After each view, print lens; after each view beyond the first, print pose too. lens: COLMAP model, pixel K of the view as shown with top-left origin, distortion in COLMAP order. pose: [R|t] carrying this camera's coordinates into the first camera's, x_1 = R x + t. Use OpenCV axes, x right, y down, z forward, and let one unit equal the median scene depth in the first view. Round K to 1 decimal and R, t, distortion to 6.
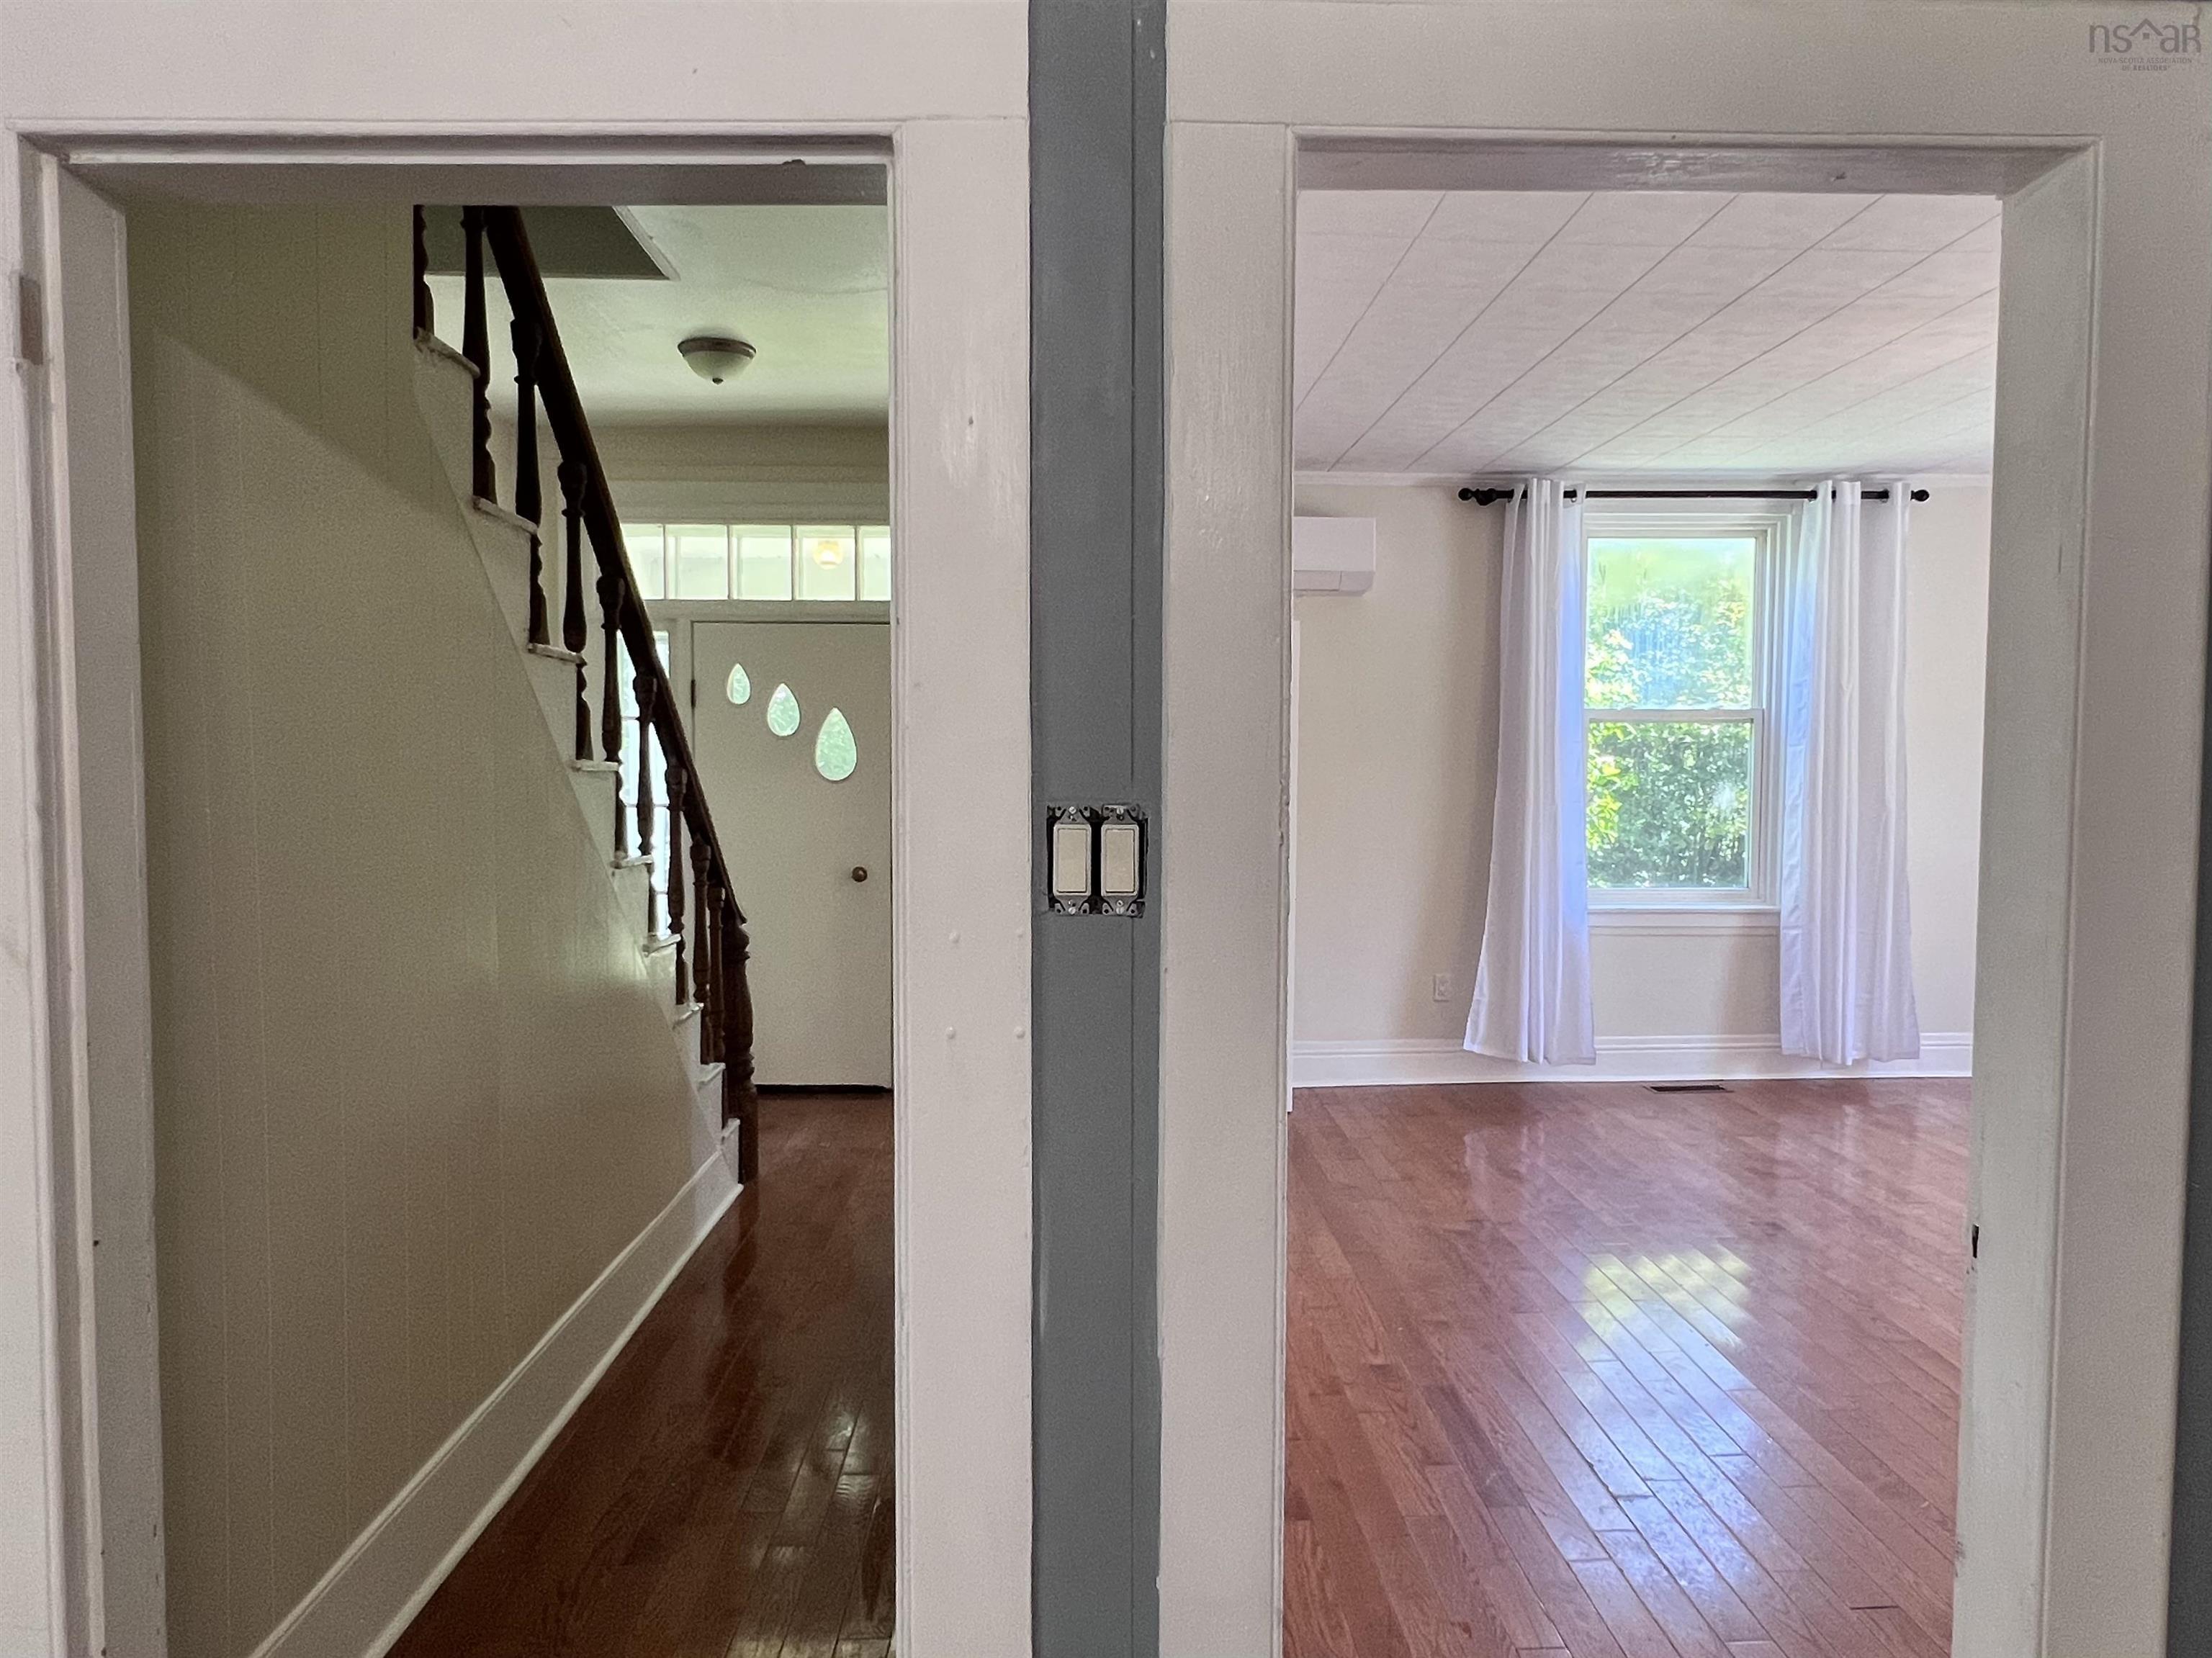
lens RADIAL K [[1350.7, 0, 1106.1], [0, 1350.7, 827.3], [0, 0, 1]] dist [-0.004088, -0.002898]
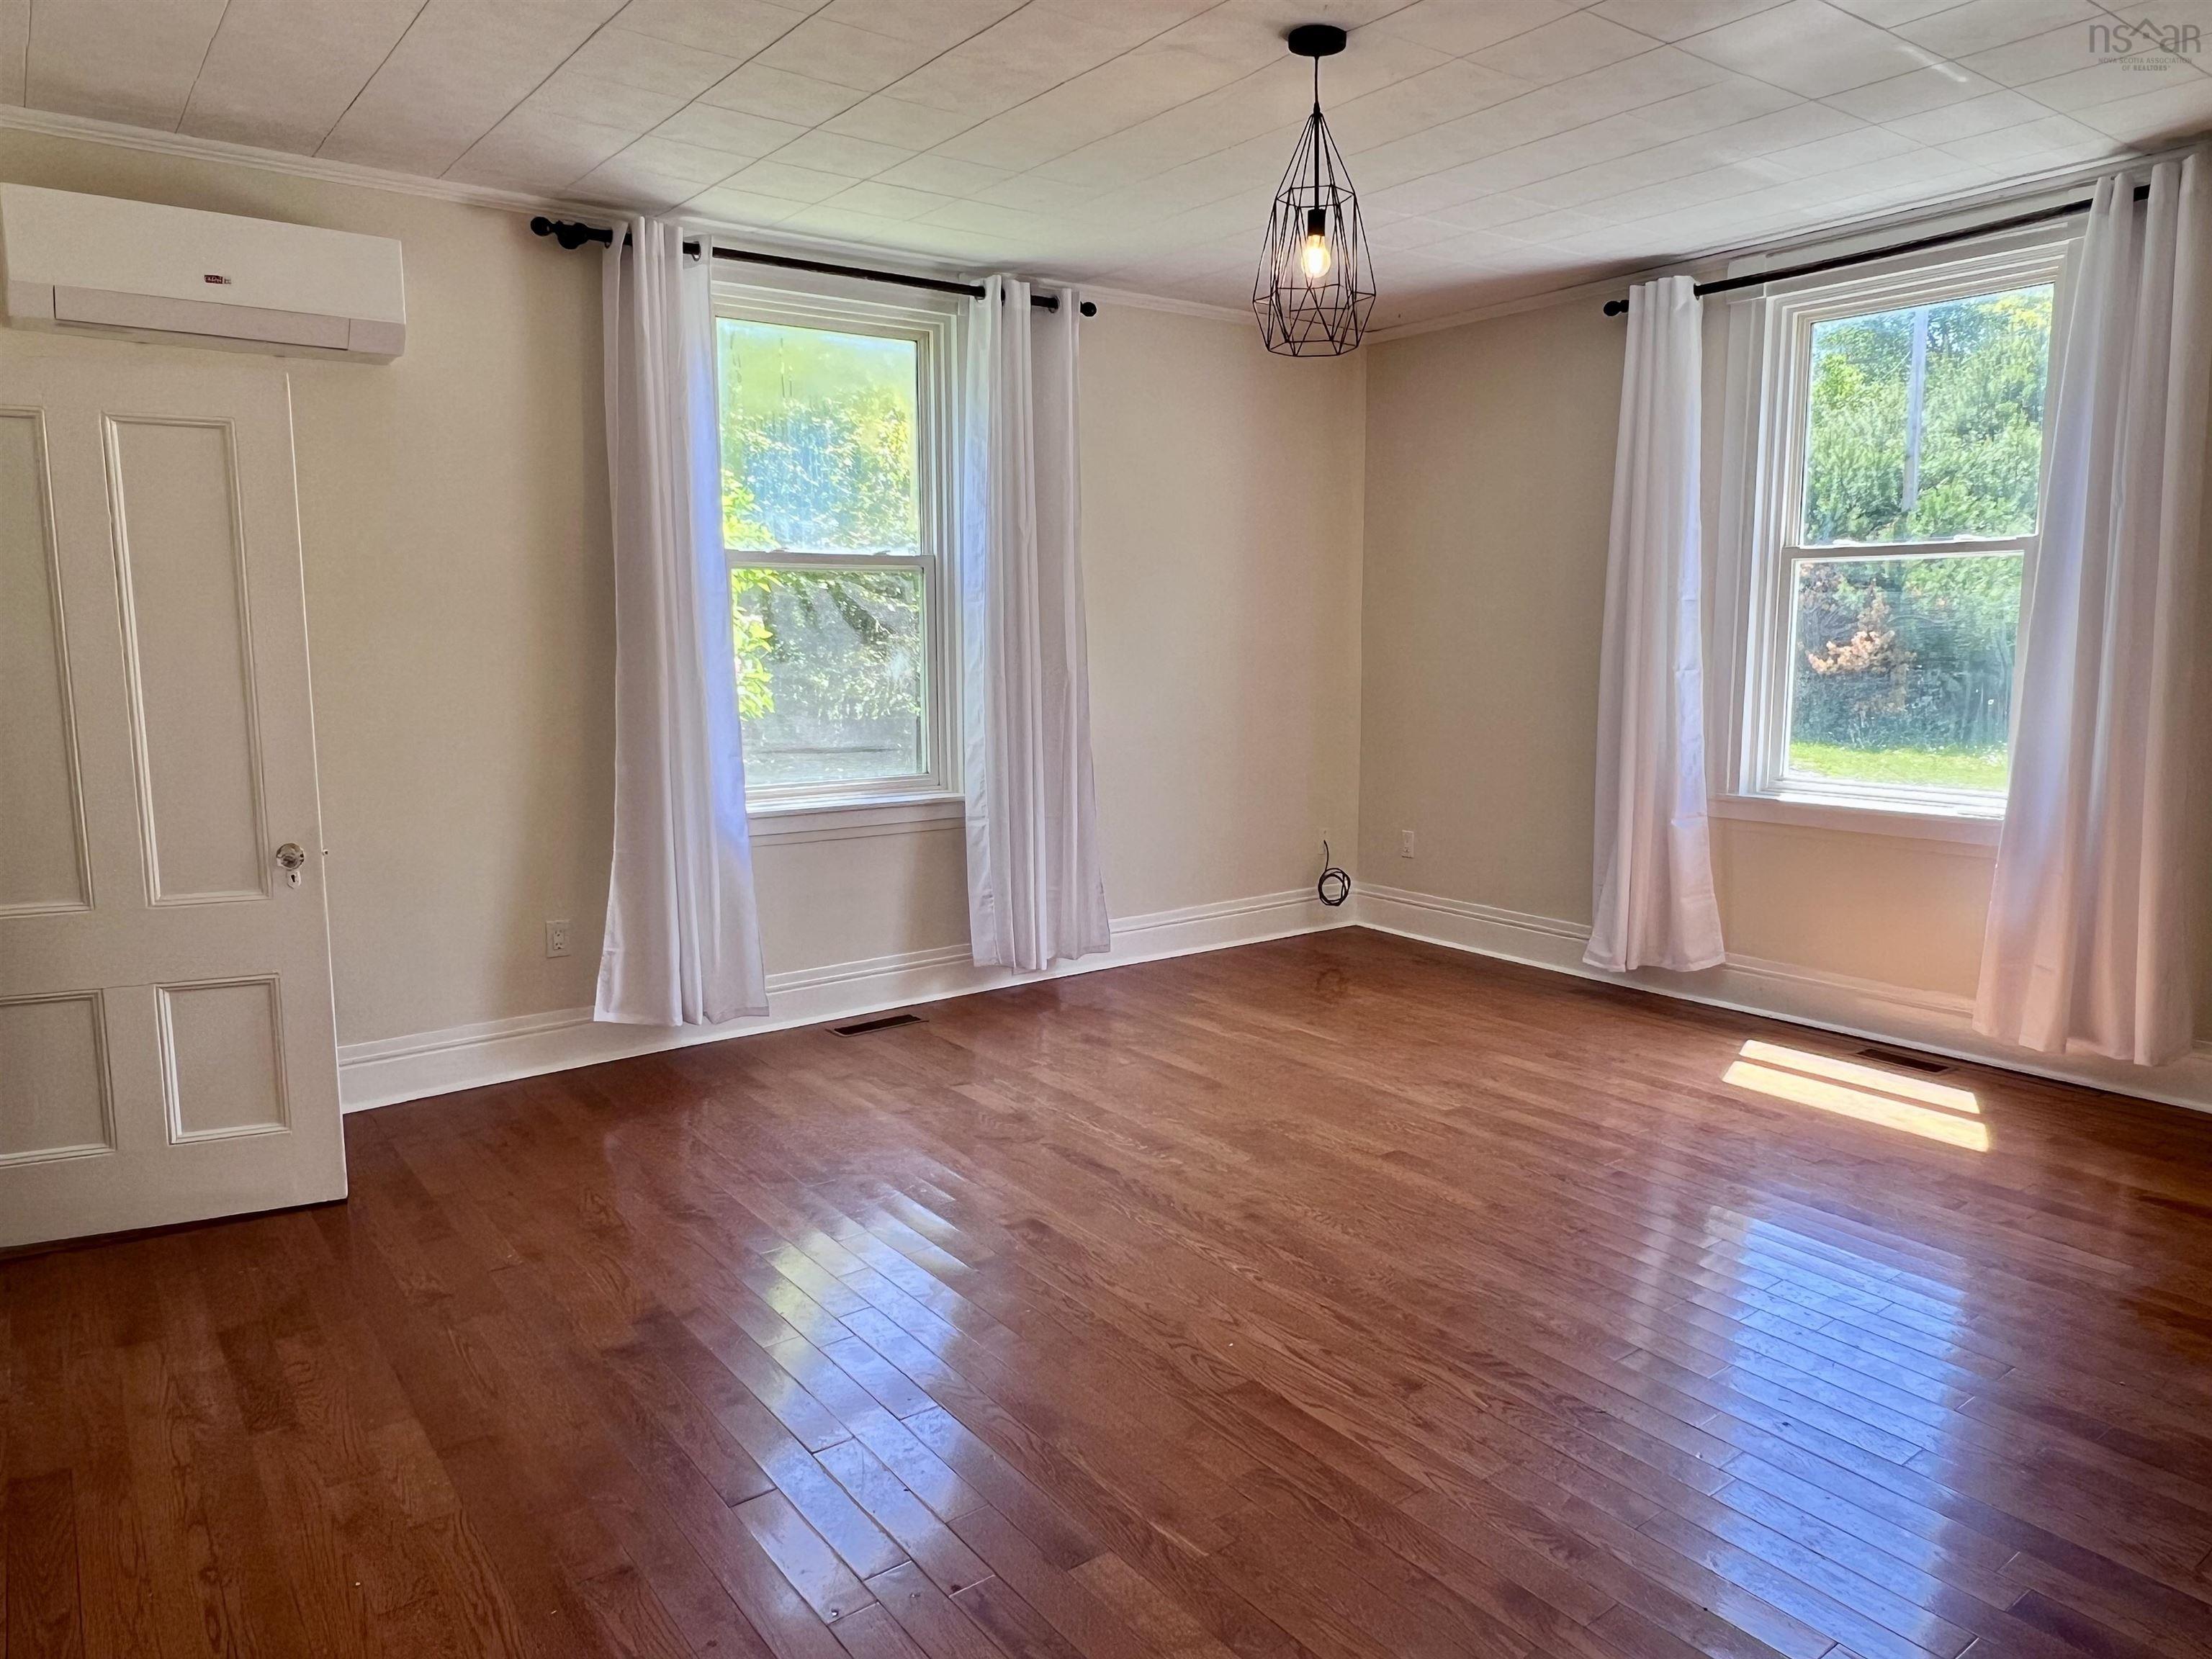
lens RADIAL K [[1464.0, 0, 1119.5], [0, 1464.0, 834.5], [0, 0, 1]] dist [-0.004534, 0.002171]
pose [[0.808745, -0.088637, 0.581443, 0.045023], [0.032492, 0.993803, 0.106305, -0.010131], [-0.587262, -0.067082, 0.806612, 0.208332]]
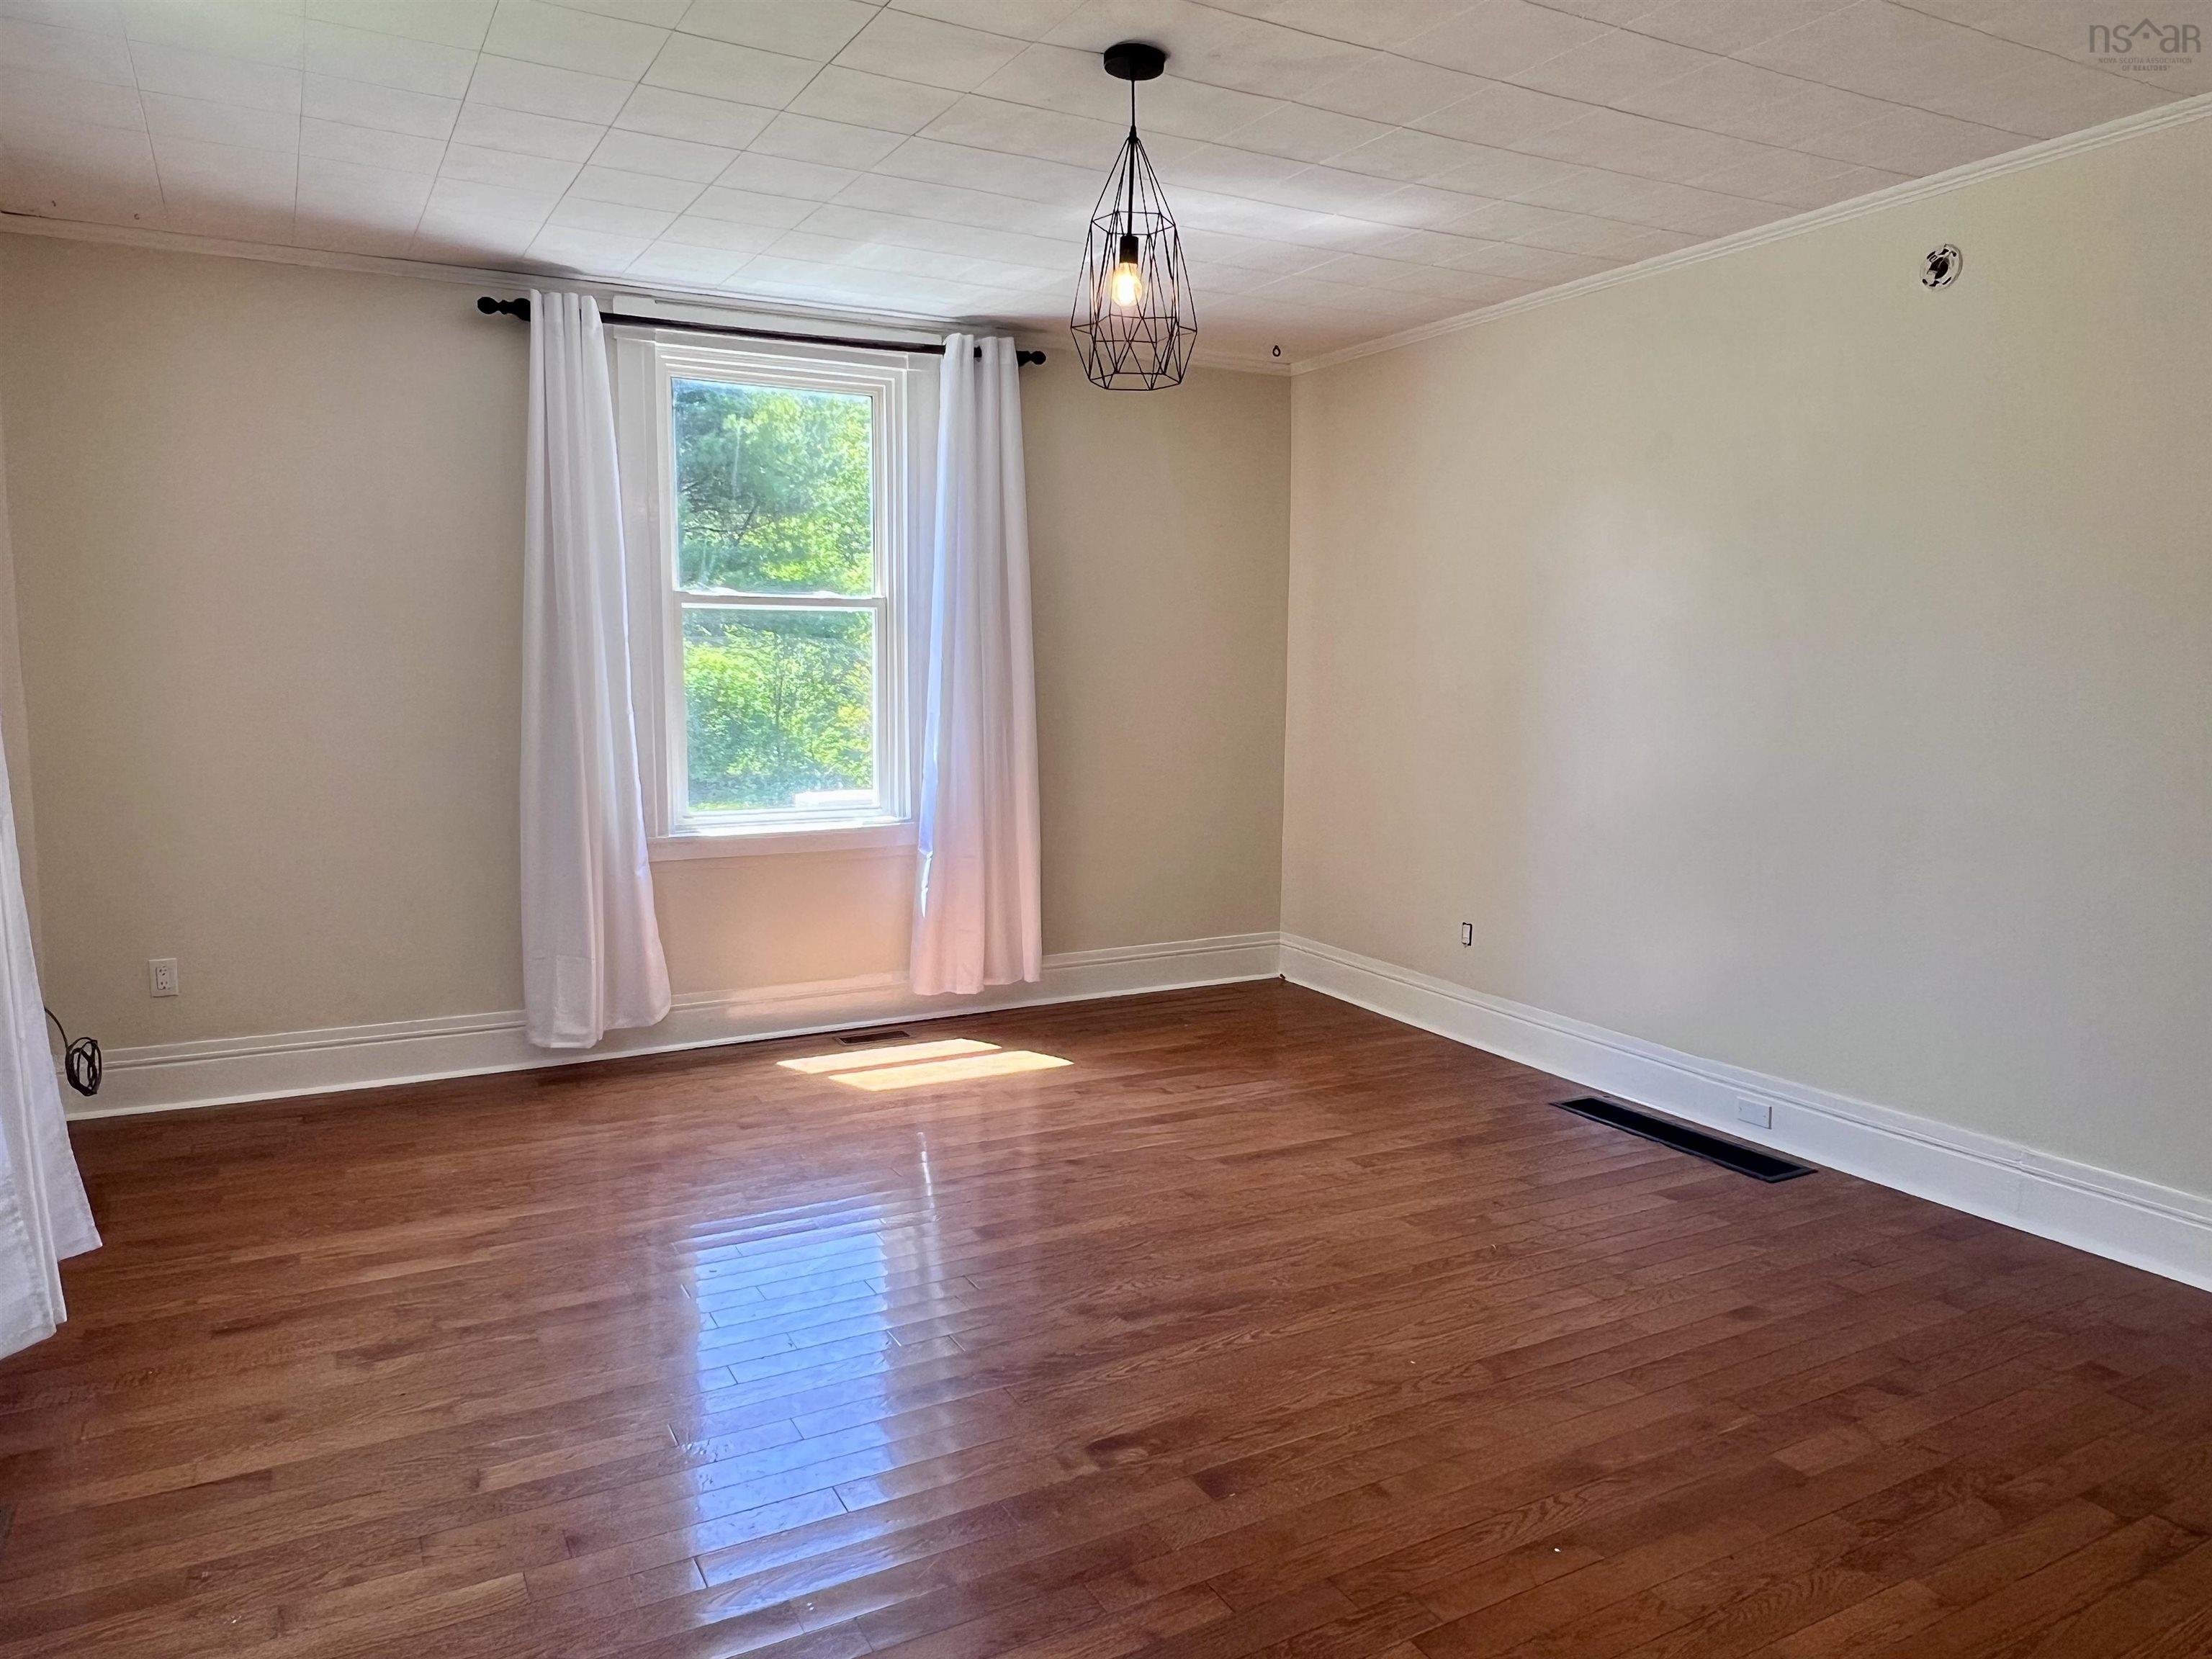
lens RADIAL K [[1464.0, 0, 1103.3], [0, 1464.0, 821.2], [0, 0, 1]] dist [-0.004534, 0.002171]
pose [[-0.469121, -0.100165, 0.877435, -0.029787], [0.034435, 0.990717, 0.131508, -0.042675], [-0.882462, 0.091908, -0.461317, 0.863967]]
